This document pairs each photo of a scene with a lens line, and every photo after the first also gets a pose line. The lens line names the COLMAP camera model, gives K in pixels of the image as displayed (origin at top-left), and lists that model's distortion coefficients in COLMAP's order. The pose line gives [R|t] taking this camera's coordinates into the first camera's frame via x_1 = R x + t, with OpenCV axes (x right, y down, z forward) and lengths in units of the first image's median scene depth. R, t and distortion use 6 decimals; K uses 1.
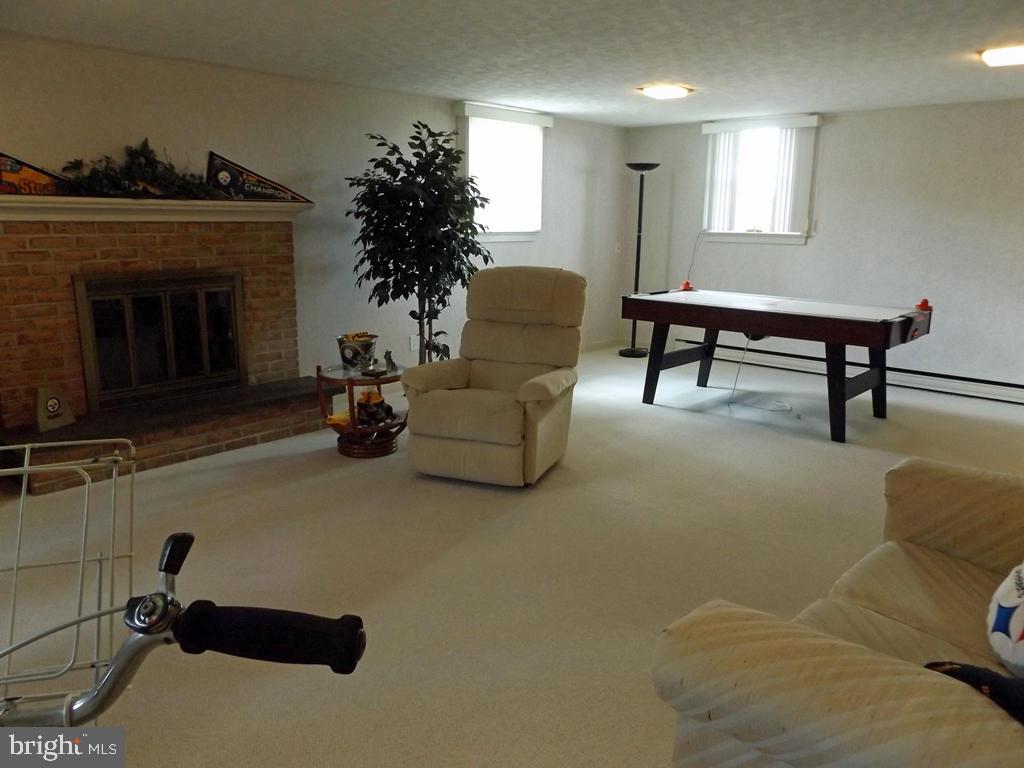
lens RADIAL K [[762.6, 0, 512.0], [0, 762.6, 384.0], [0, 0, 1]] dist [-0.004158, -0.001018]
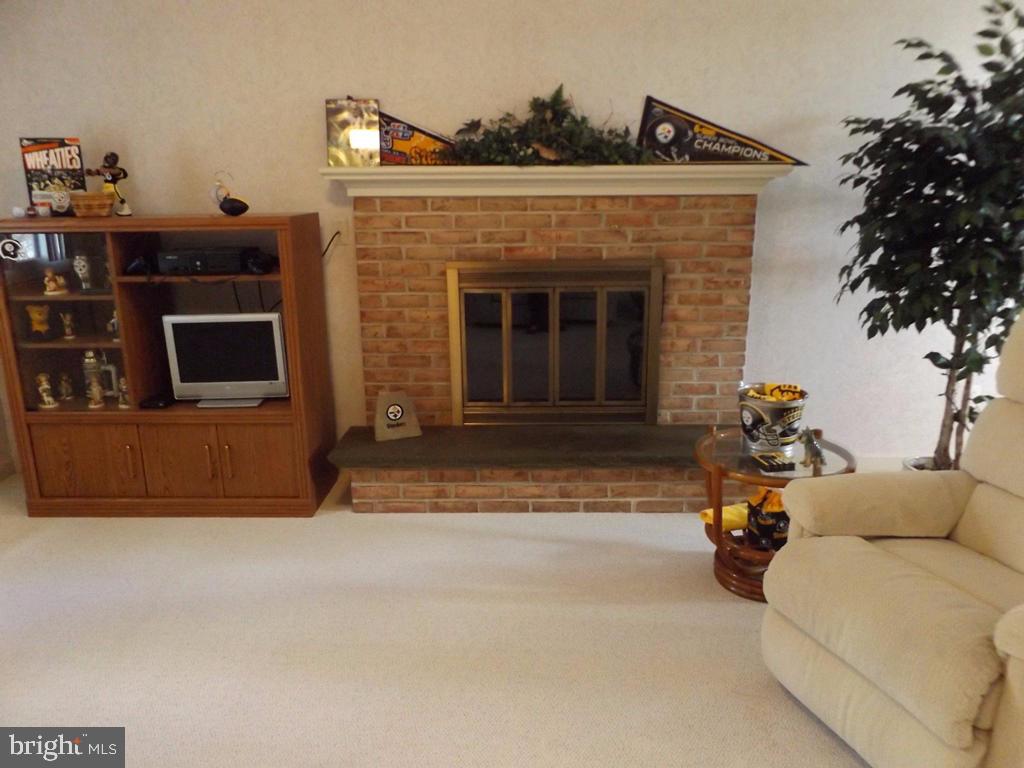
lens RADIAL K [[762.6, 0, 512.0], [0, 762.6, 384.0], [0, 0, 1]] dist [-0.004158, -0.001018]
pose [[0.657355, 0.175748, -0.732801, 0.093194], [-0.148792, 0.983551, 0.102413, -0.096265], [0.738746, 0.041713, 0.672692, 0.447093]]
